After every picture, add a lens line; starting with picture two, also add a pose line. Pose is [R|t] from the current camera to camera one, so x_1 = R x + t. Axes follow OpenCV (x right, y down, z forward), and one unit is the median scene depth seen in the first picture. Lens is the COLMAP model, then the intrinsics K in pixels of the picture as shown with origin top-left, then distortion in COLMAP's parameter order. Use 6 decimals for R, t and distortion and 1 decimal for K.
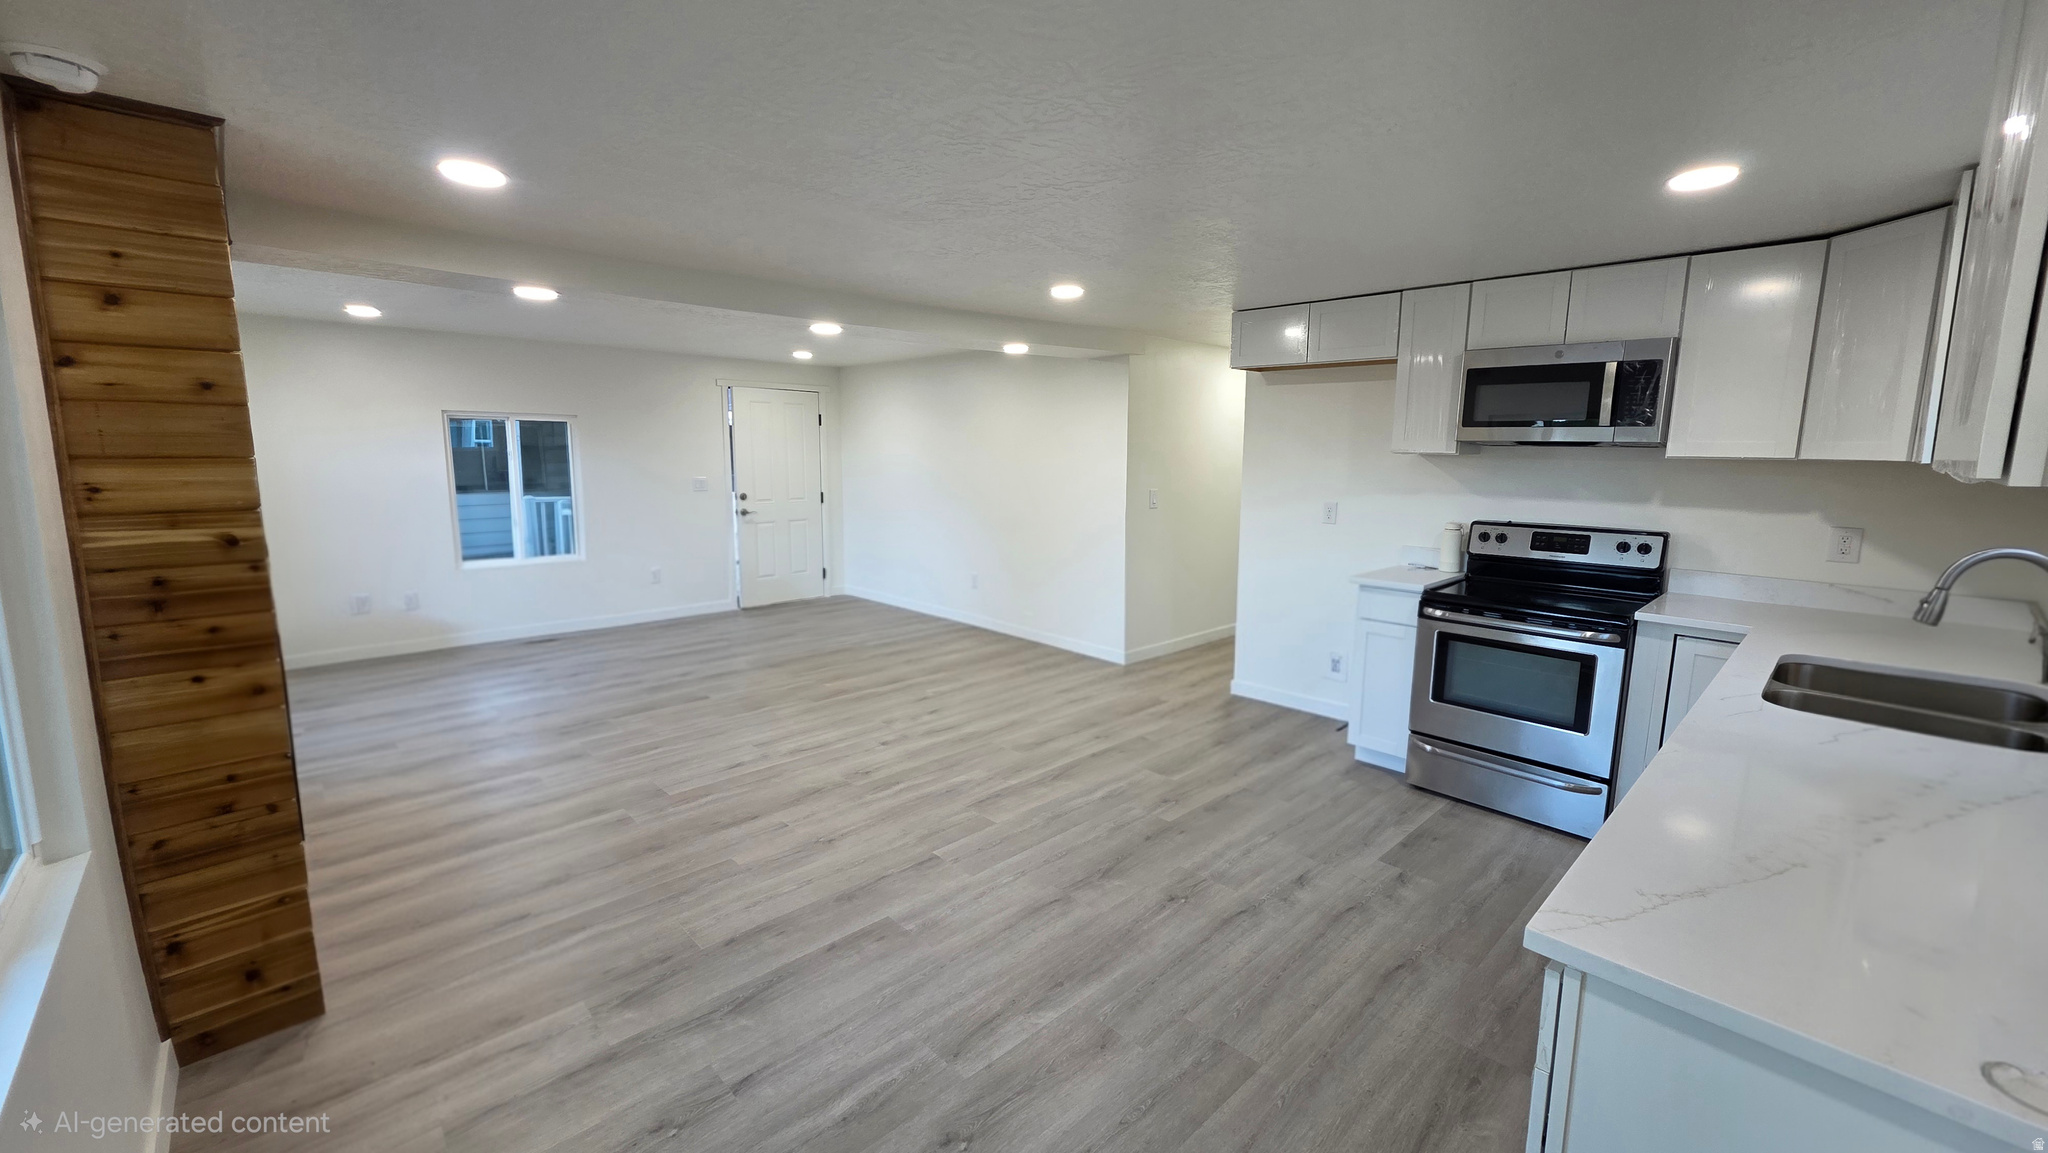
lens RADIAL K [[818.2, 0, 1035.9], [0, 818.2, 563.2], [0, 0, 1]] dist [0.001073, 0.000099]
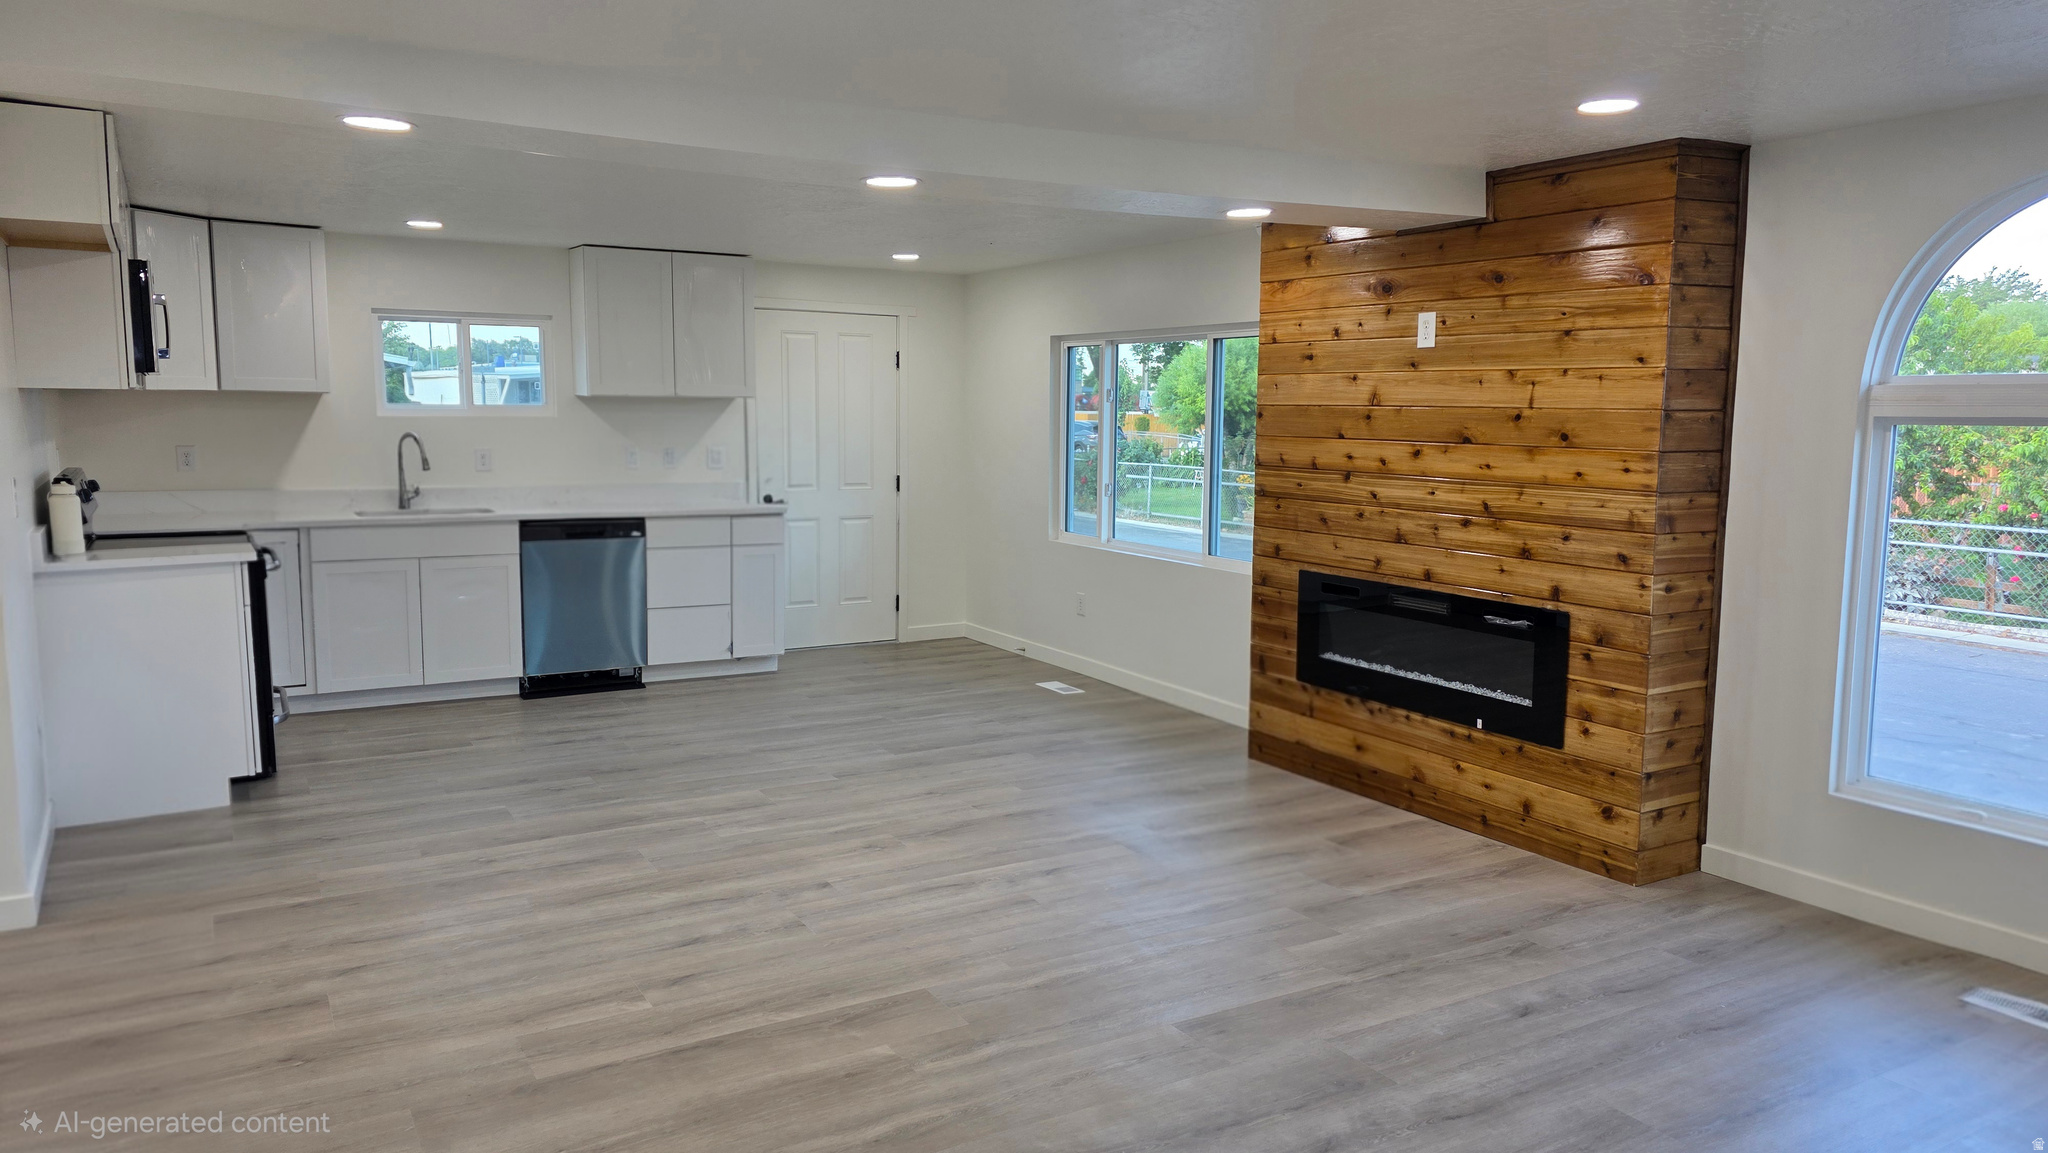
lens RADIAL K [[1362.1, 0, 997.7], [0, 1362.1, 581.9], [0, 0, 1]] dist [0.050728, -0.019430]
pose [[-0.968597, -0.049670, 0.243626, -0.635141], [0.018916, 0.962283, 0.271393, -0.309219], [-0.247917, 0.267479, -0.931124, 2.159758]]
